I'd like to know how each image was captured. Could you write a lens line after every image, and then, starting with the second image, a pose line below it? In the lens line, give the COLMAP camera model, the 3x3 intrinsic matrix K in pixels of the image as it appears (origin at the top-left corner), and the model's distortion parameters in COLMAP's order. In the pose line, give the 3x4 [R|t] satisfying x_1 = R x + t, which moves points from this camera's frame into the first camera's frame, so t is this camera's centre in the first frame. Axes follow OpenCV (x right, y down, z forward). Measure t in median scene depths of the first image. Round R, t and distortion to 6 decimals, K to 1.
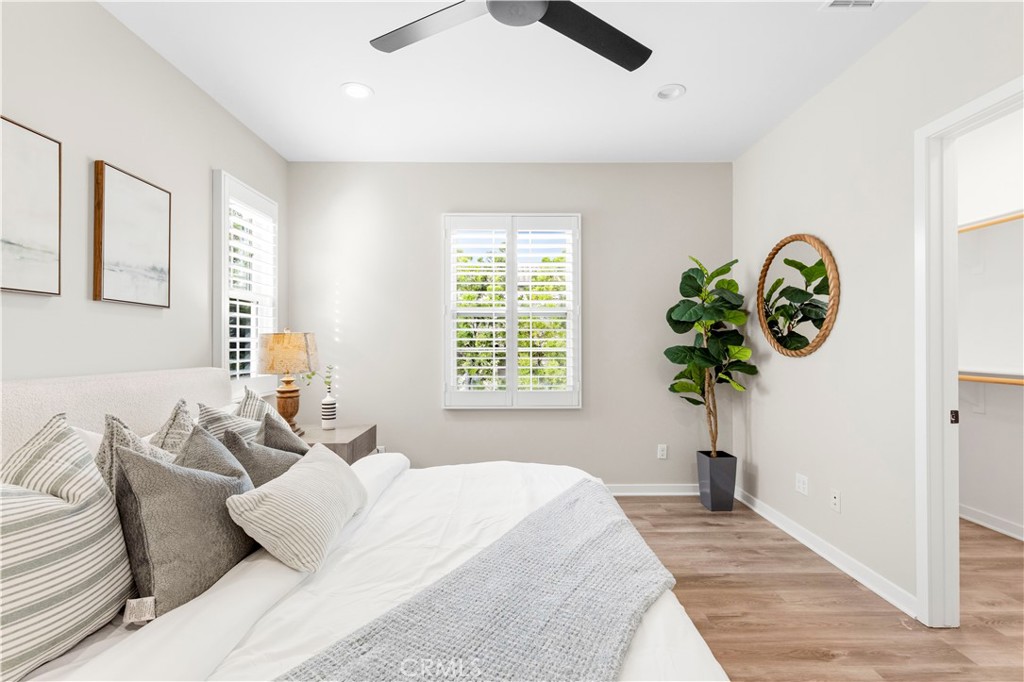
lens RADIAL K [[465.6, 0, 511.4], [0, 465.6, 339.1], [0, 0, 1]] dist [-0.002833, -0.000497]
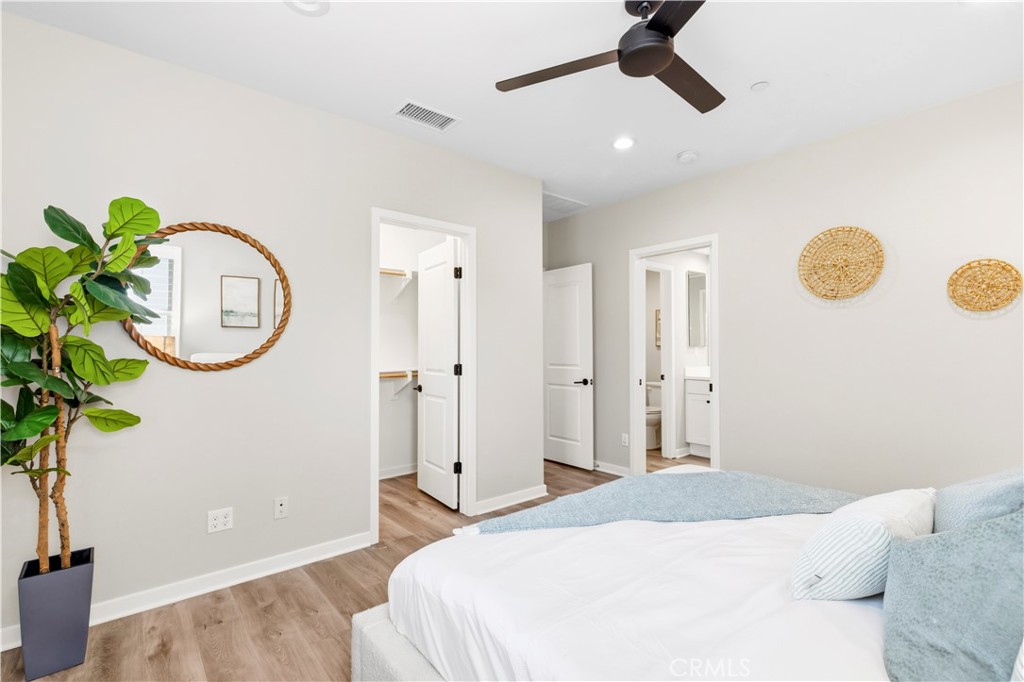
lens RADIAL K [[465.6, 0, 511.6], [0, 465.6, 344.7], [0, 0, 1]] dist [-0.002833, -0.000497]
pose [[-0.635366, 0.007581, 0.772174, -0.398543], [-0.001975, 0.999933, -0.011442, -0.005688], [-0.772209, -0.008794, -0.635308, 1.179016]]
